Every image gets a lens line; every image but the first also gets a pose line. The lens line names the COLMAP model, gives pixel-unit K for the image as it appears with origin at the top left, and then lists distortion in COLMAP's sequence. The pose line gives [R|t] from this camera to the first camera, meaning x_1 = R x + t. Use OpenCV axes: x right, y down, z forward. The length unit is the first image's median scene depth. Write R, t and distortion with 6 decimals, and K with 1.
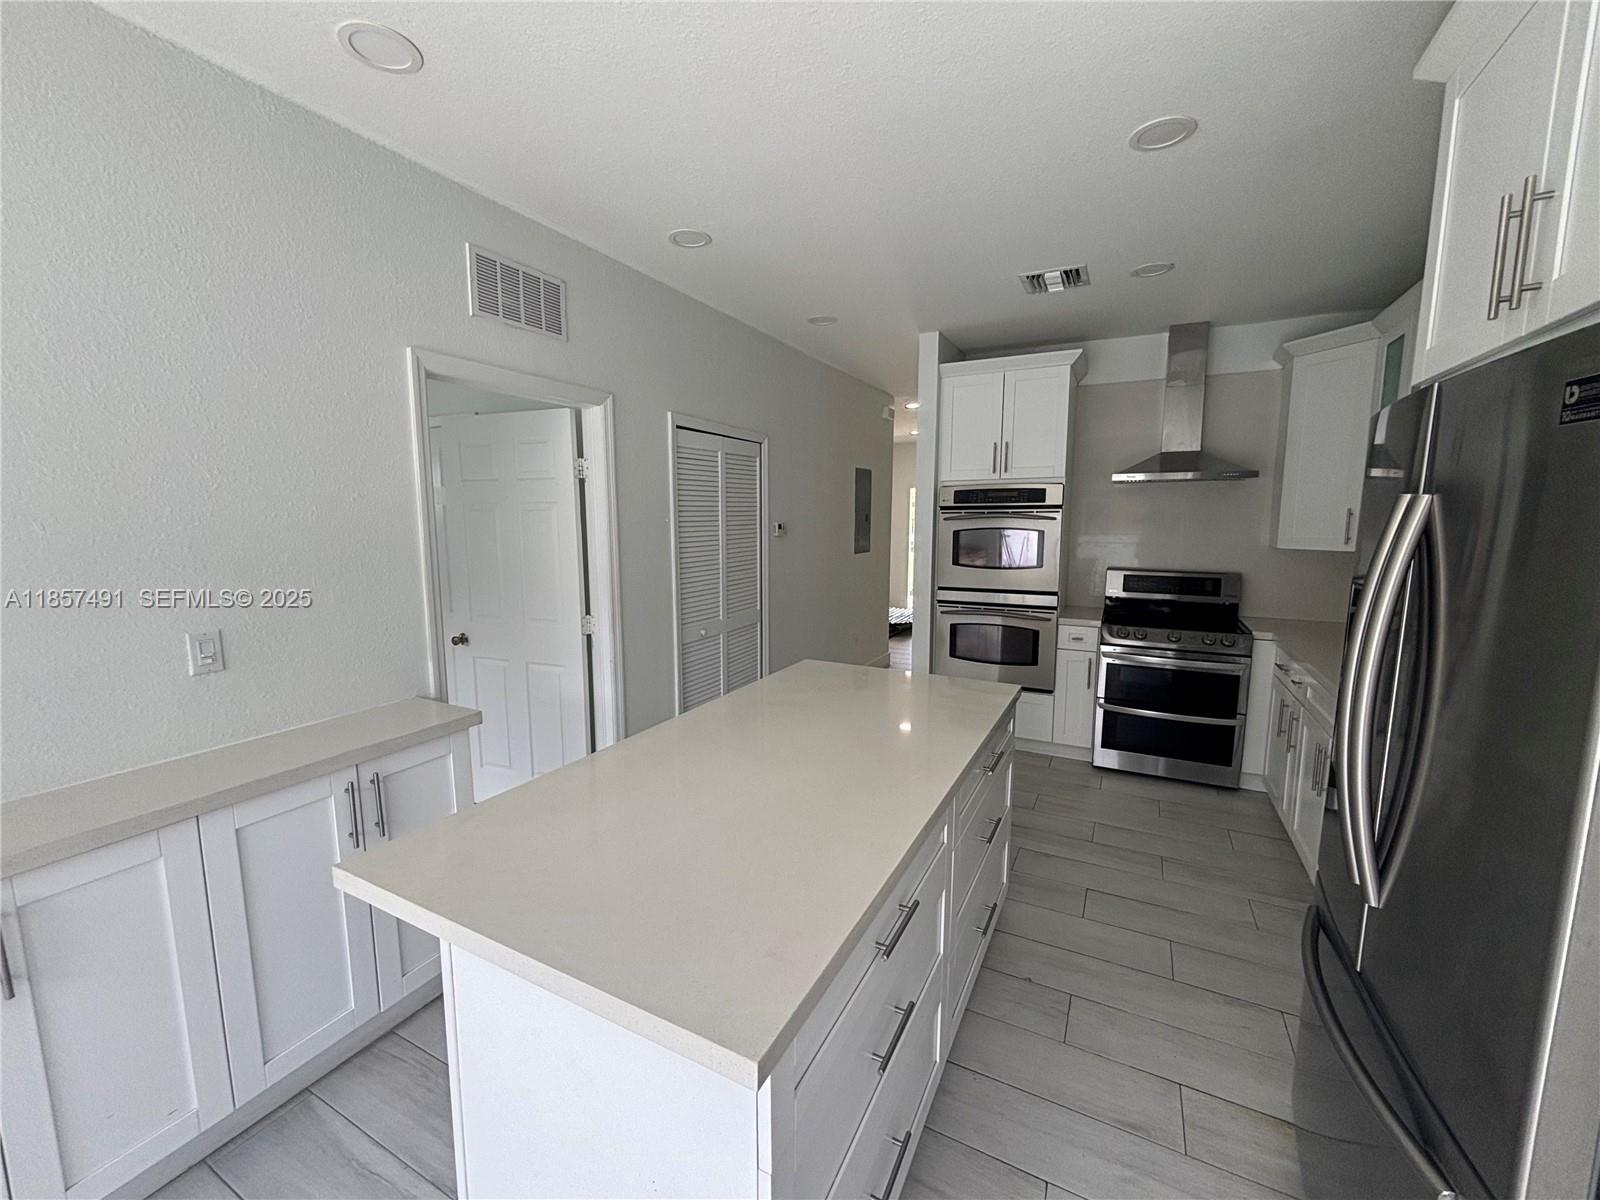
lens RADIAL K [[643.5, 0, 796.5], [0, 643.5, 597.6], [0, 0, 1]] dist [0.004475, -0.000641]
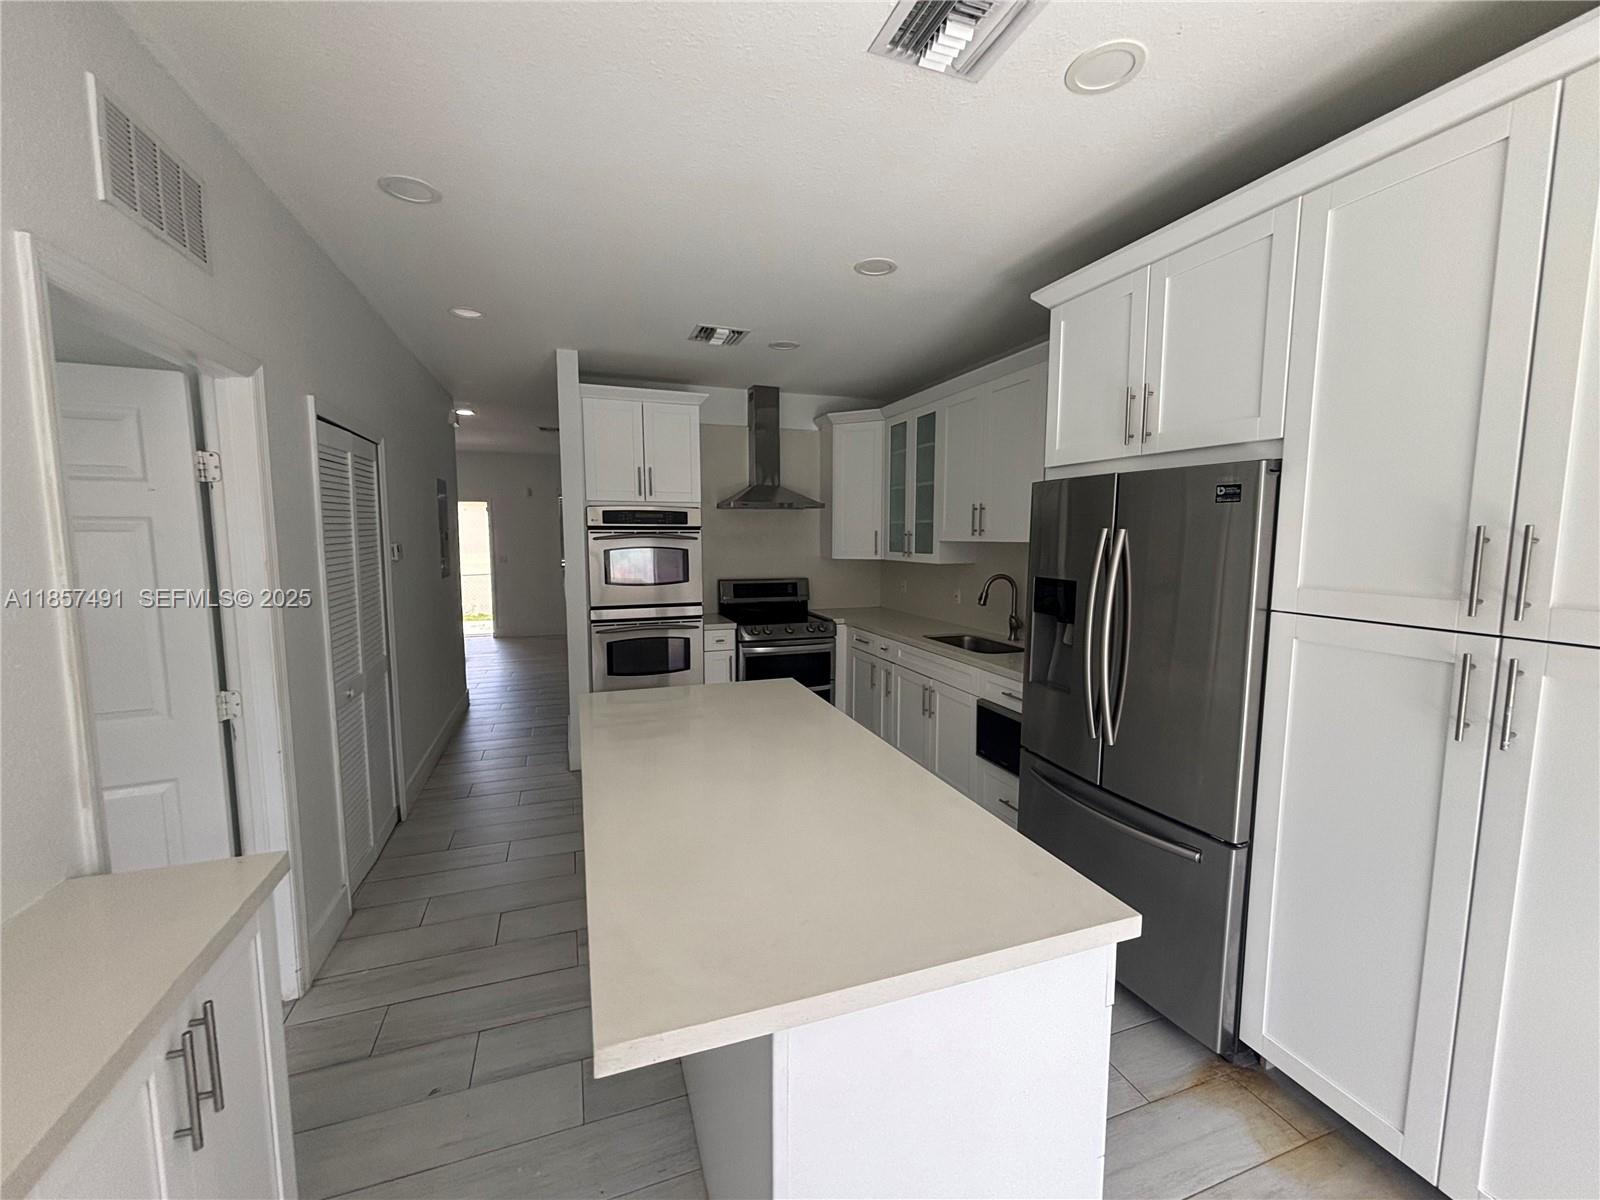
lens RADIAL K [[643.5, 0, 796.4], [0, 643.5, 601.5], [0, 0, 1]] dist [0.004475, -0.000641]
pose [[0.681605, -0.078044, 0.727546, -0.314120], [0.092165, 0.995534, 0.020446, -0.018260], [-0.725893, 0.053118, 0.685754, 0.097641]]
